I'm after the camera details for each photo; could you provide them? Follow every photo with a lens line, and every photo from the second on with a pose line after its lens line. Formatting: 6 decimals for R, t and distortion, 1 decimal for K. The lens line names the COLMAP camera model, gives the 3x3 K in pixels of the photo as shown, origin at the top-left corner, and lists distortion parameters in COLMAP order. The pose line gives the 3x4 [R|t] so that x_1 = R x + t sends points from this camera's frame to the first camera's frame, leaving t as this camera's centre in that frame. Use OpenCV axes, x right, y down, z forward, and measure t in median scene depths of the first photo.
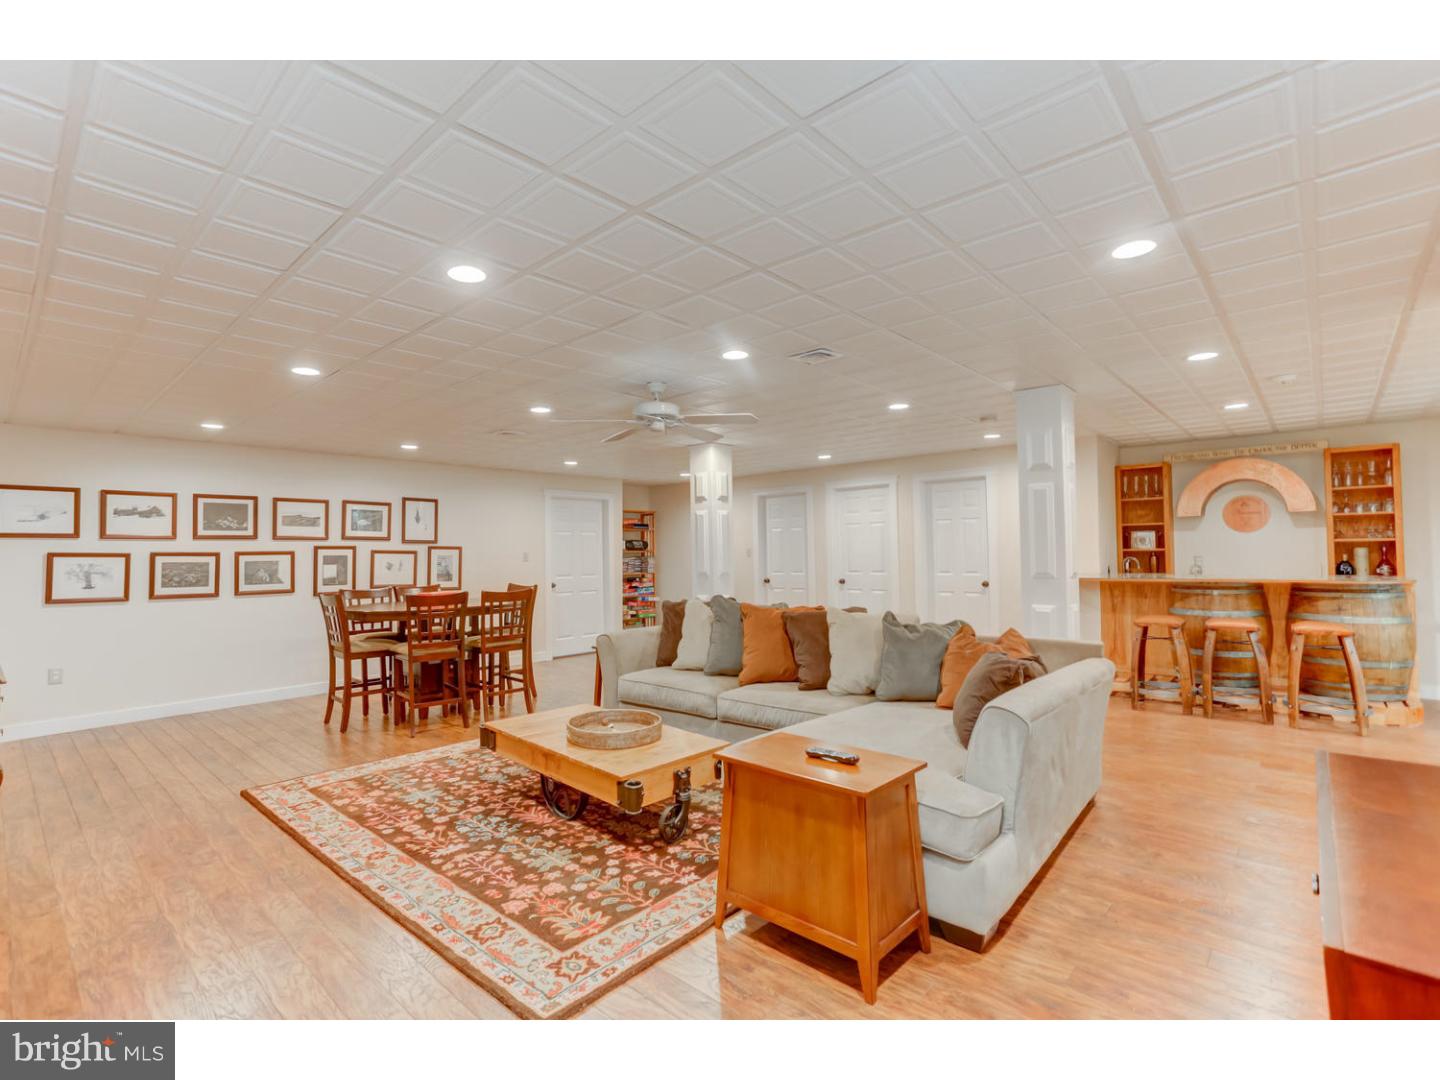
lens RADIAL K [[690.0, 0, 715.2], [0, 690.0, 535.5], [0, 0, 1]] dist [0.005306, 0.002345]
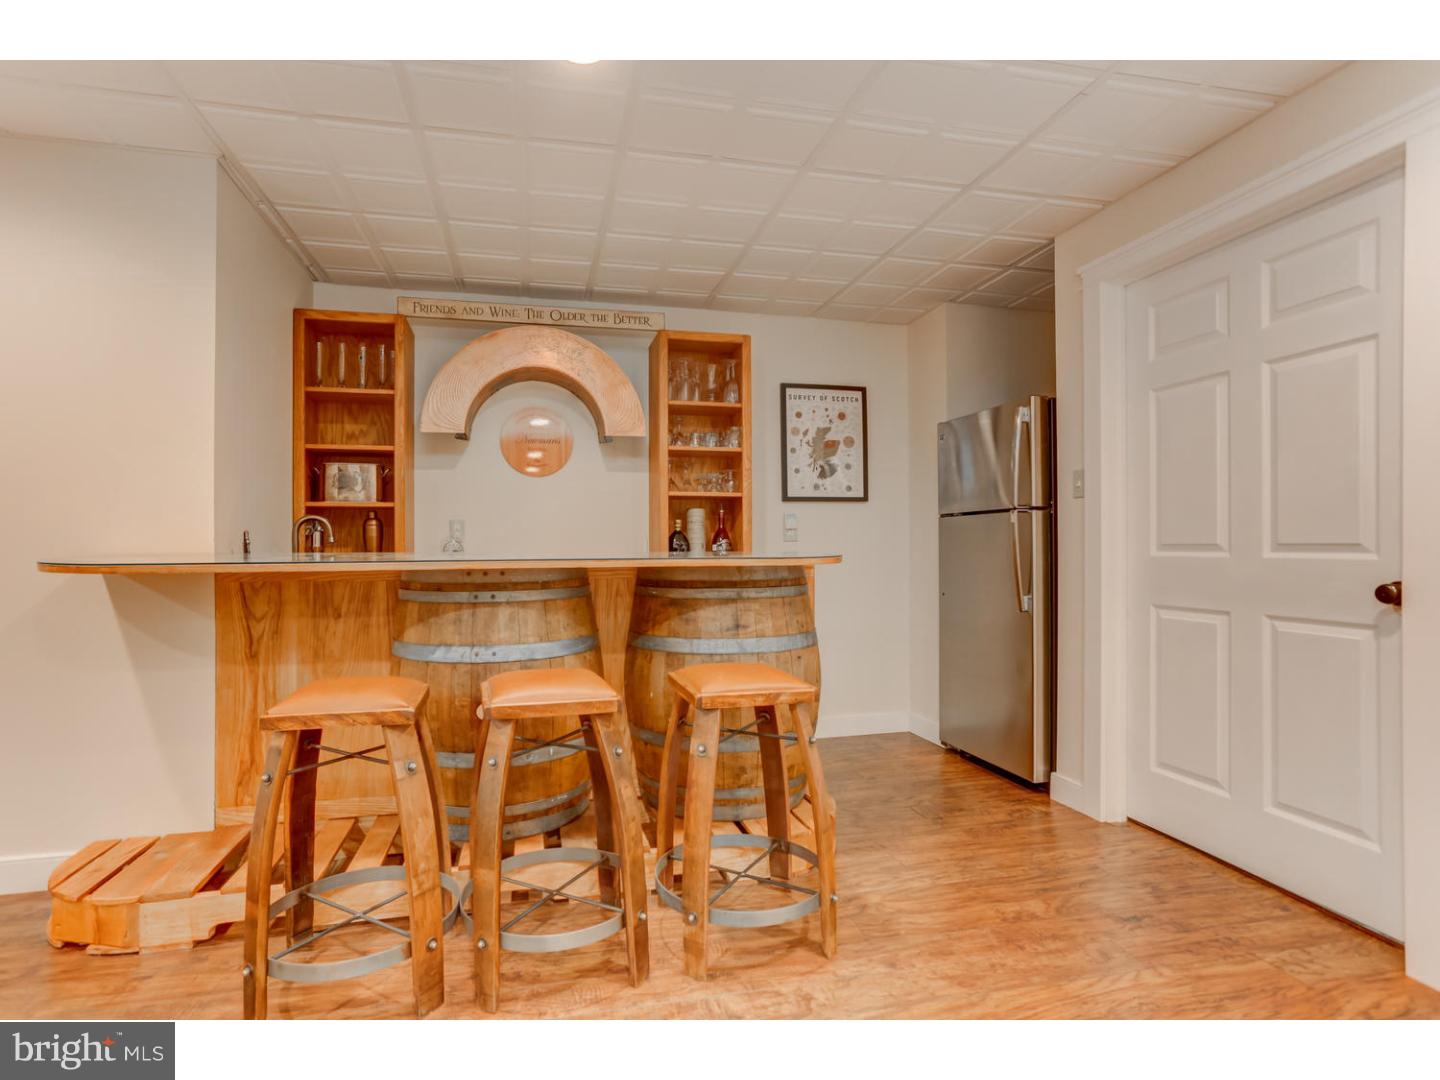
lens RADIAL K [[690.0, 0, 718.3], [0, 690.0, 539.9], [0, 0, 1]] dist [0.005306, 0.002345]
pose [[0.547388, 0.014349, 0.836756, 0.443569], [-0.030969, 0.999515, 0.003119, 0.042835], [-0.836305, -0.027621, 0.547568, 0.655438]]
